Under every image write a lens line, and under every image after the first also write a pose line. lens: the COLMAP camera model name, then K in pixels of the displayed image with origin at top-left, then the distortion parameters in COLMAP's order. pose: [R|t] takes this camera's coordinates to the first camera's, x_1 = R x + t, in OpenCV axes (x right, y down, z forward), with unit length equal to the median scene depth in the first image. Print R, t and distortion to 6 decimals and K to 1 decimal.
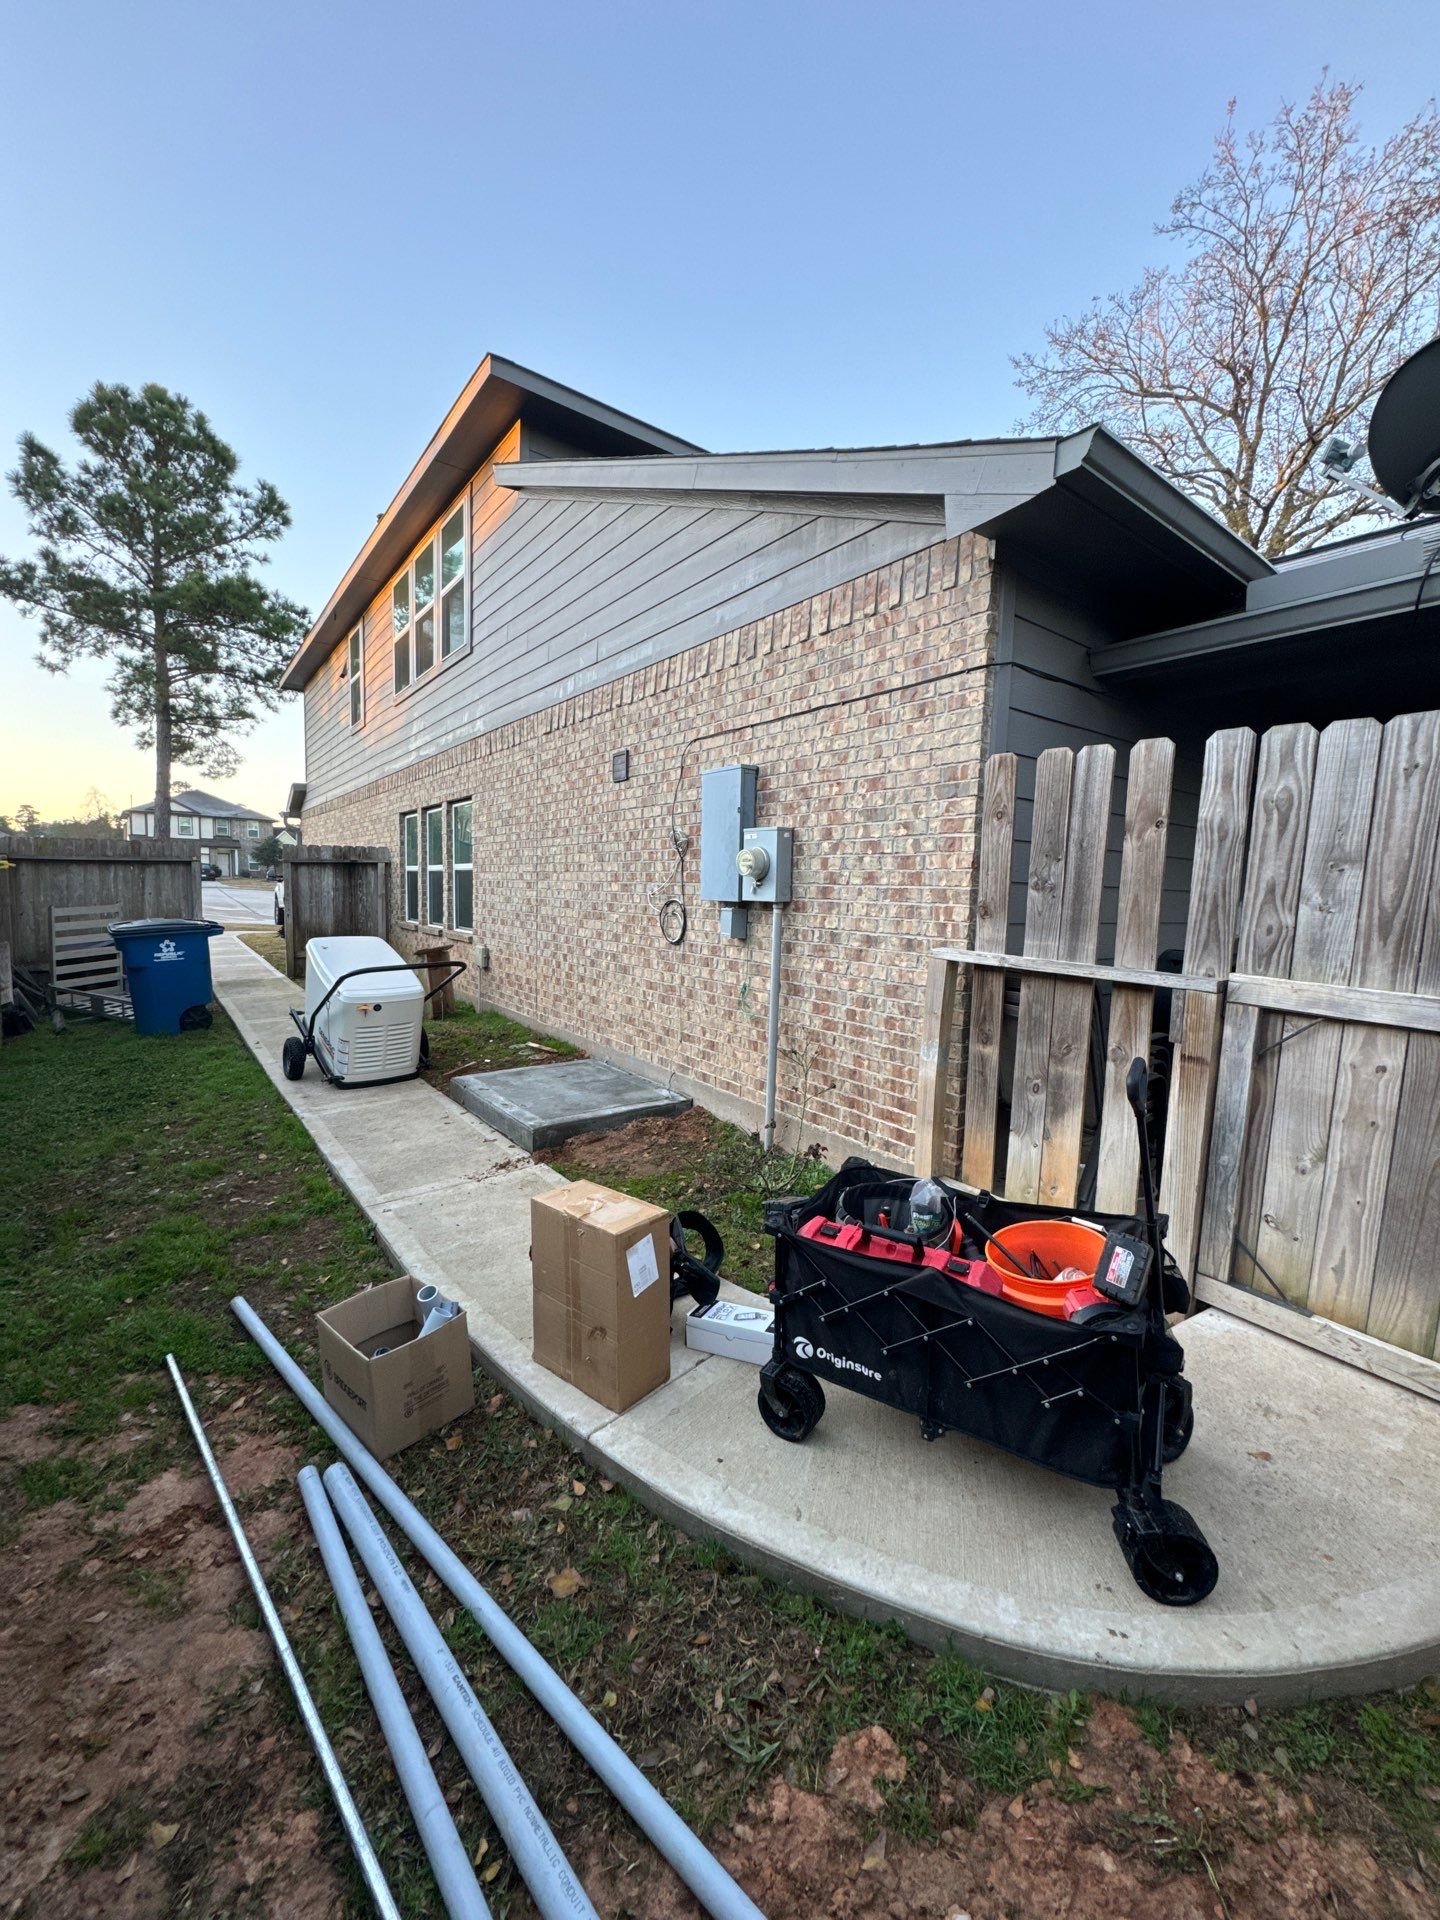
lens RADIAL K [[718.4, 0, 720.0], [0, 718.4, 960.0], [0, 0, 1]] dist [-0.011533, 0.000171]
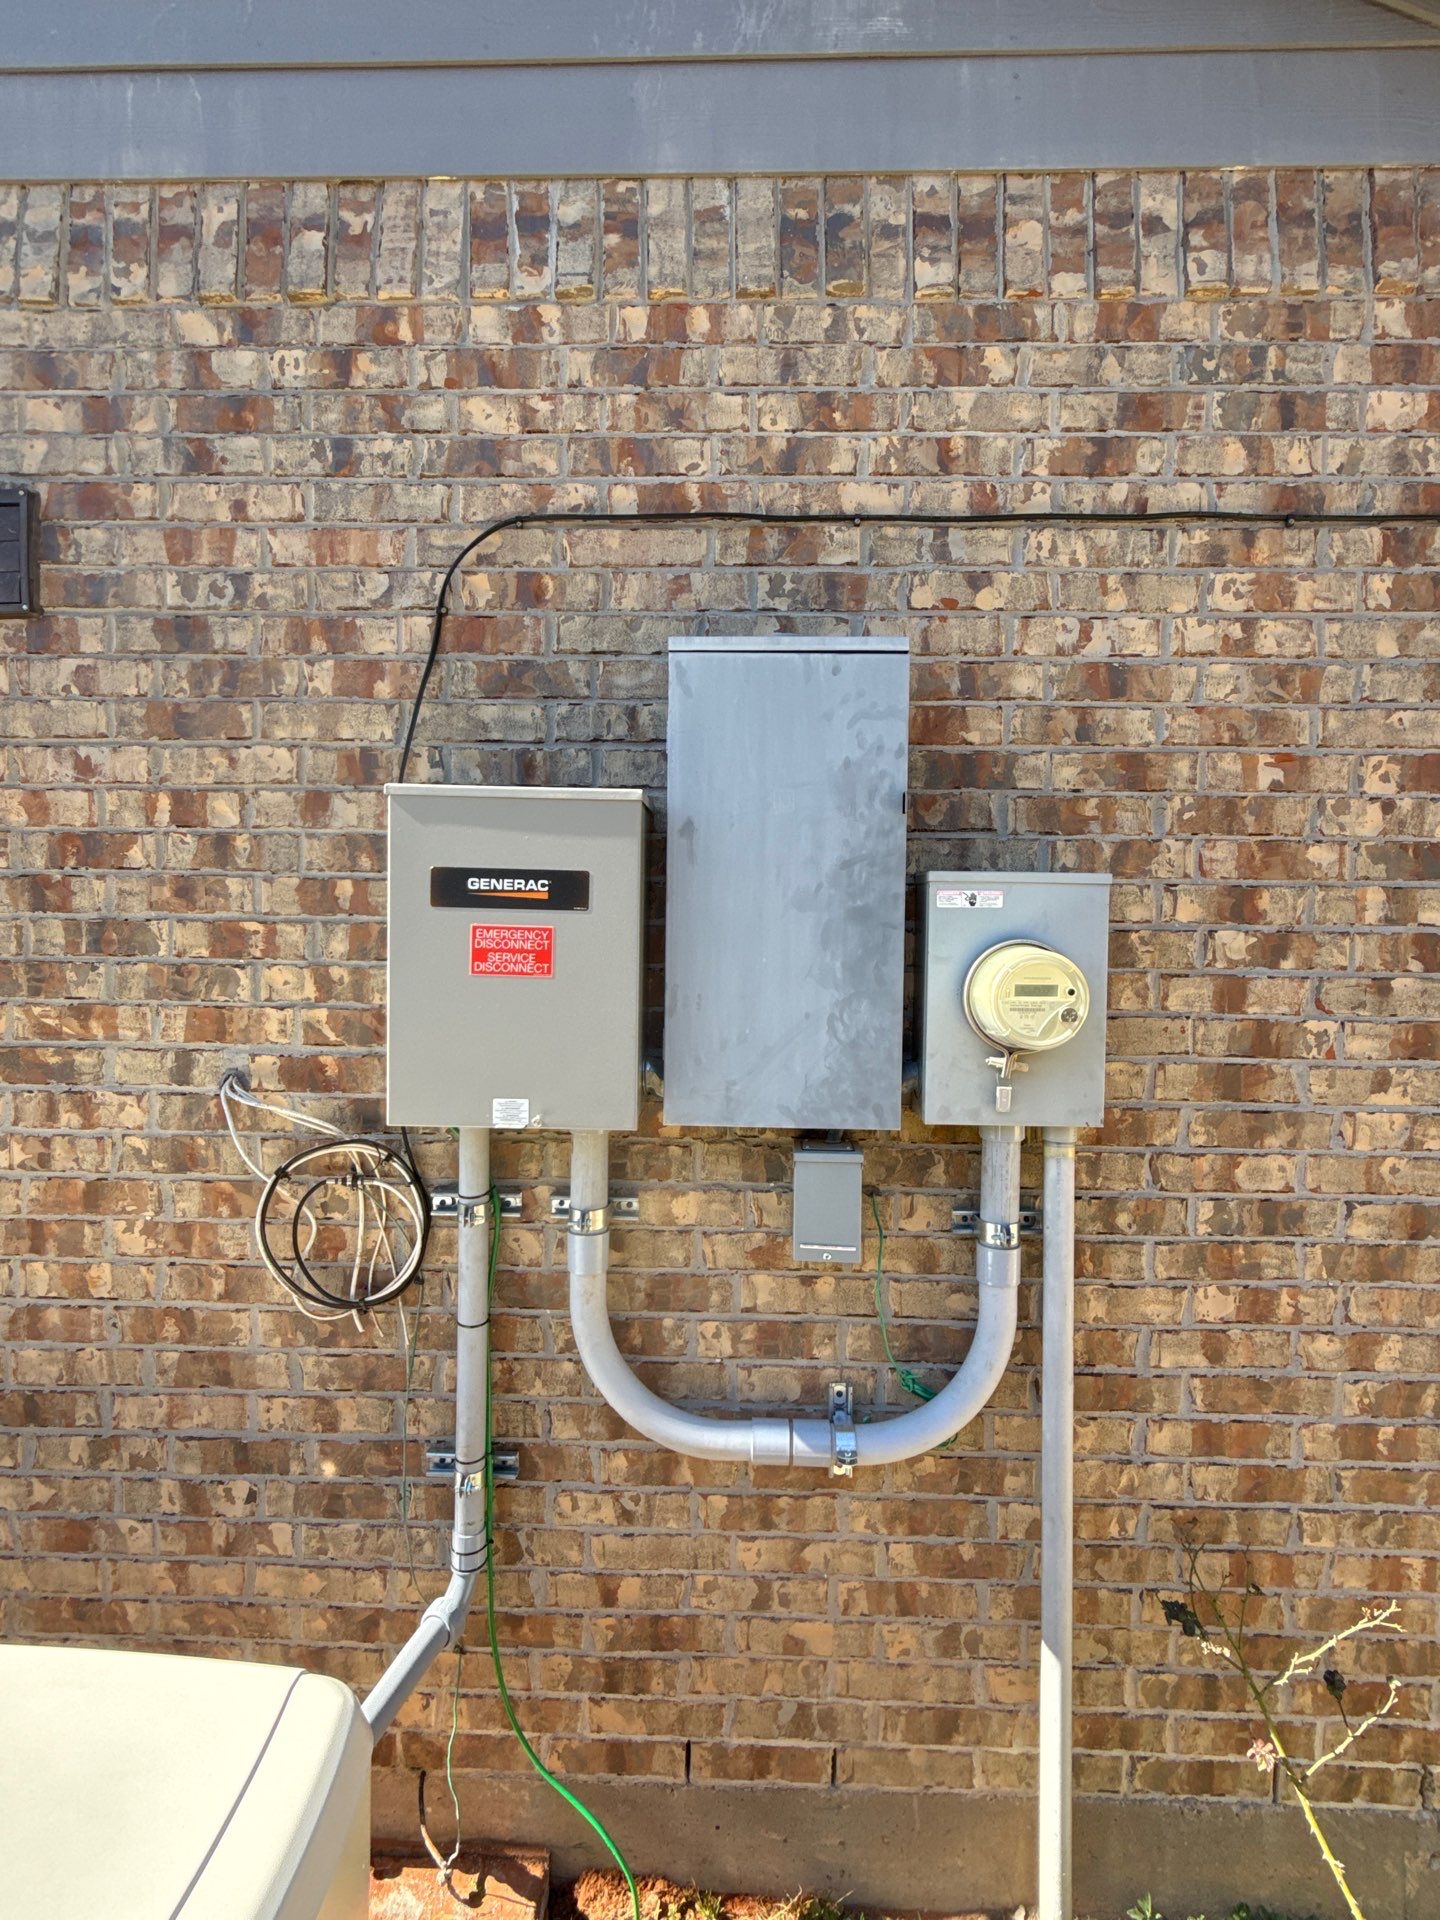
lens RADIAL K [[899.4, 0, 720.0], [0, 899.4, 960.0], [0, 0, 1]] dist [0.000037, -0.000525]
pose [[0.628011, -0.034891, 0.777422, -0.203429], [0.082498, 0.996350, -0.021927, -0.102644], [-0.773820, 0.077906, 0.628597, 0.591122]]
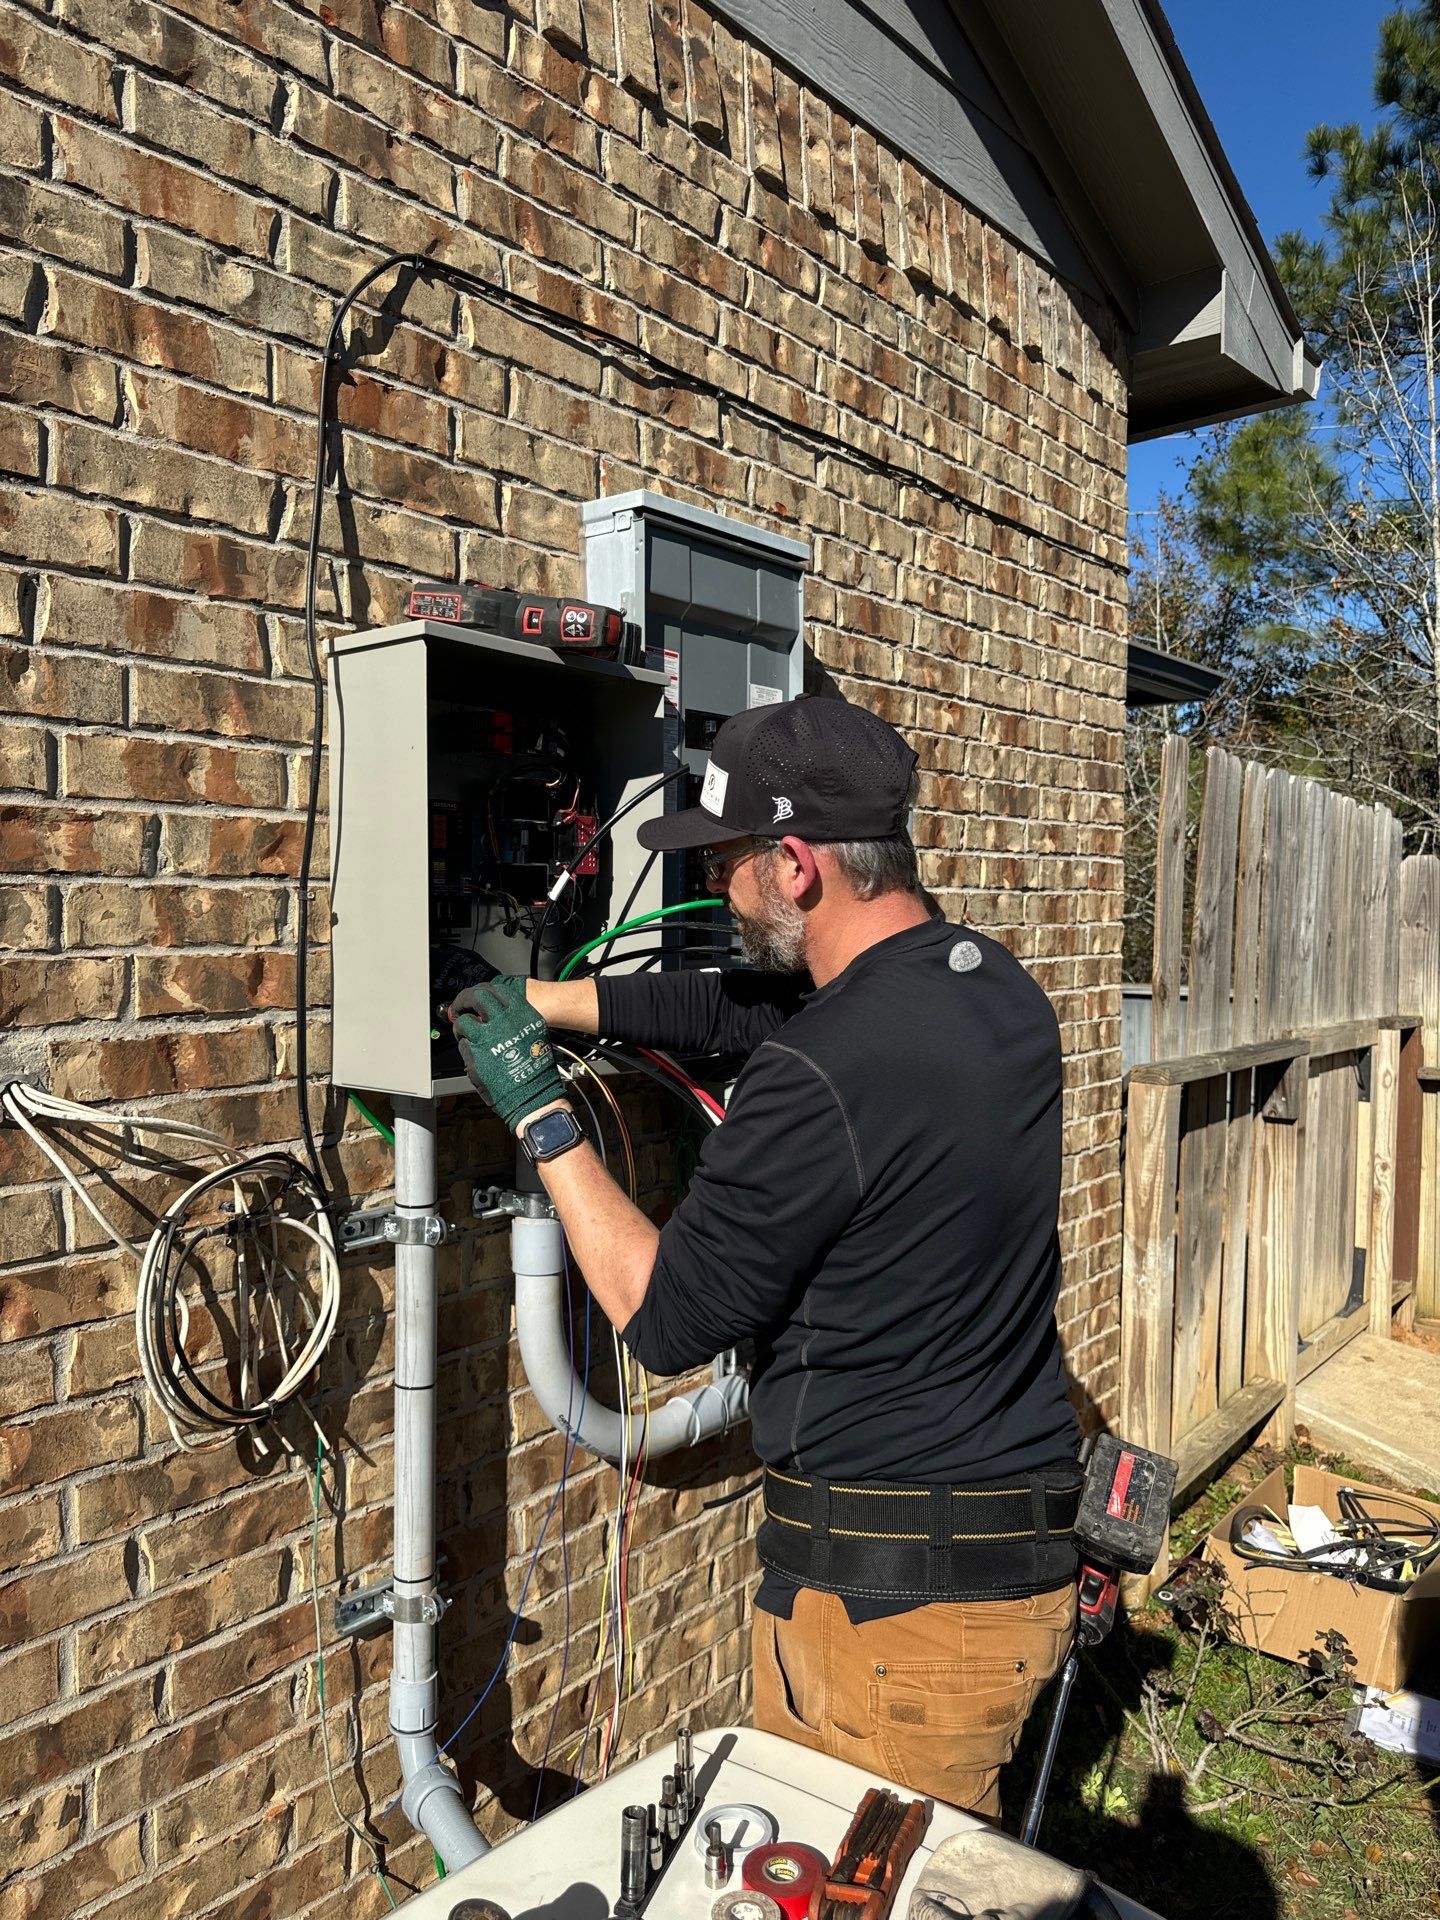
lens RADIAL K [[1412.0, 0, 720.0], [0, 1412.0, 960.0], [0, 0, 1]] dist [0.044710, -0.051619]
pose [[-0.234194, -0.064697, 0.970035, -0.346138], [0.088826, 0.992186, 0.087620, -0.116909], [-0.968123, 0.106684, -0.226617, 0.817111]]
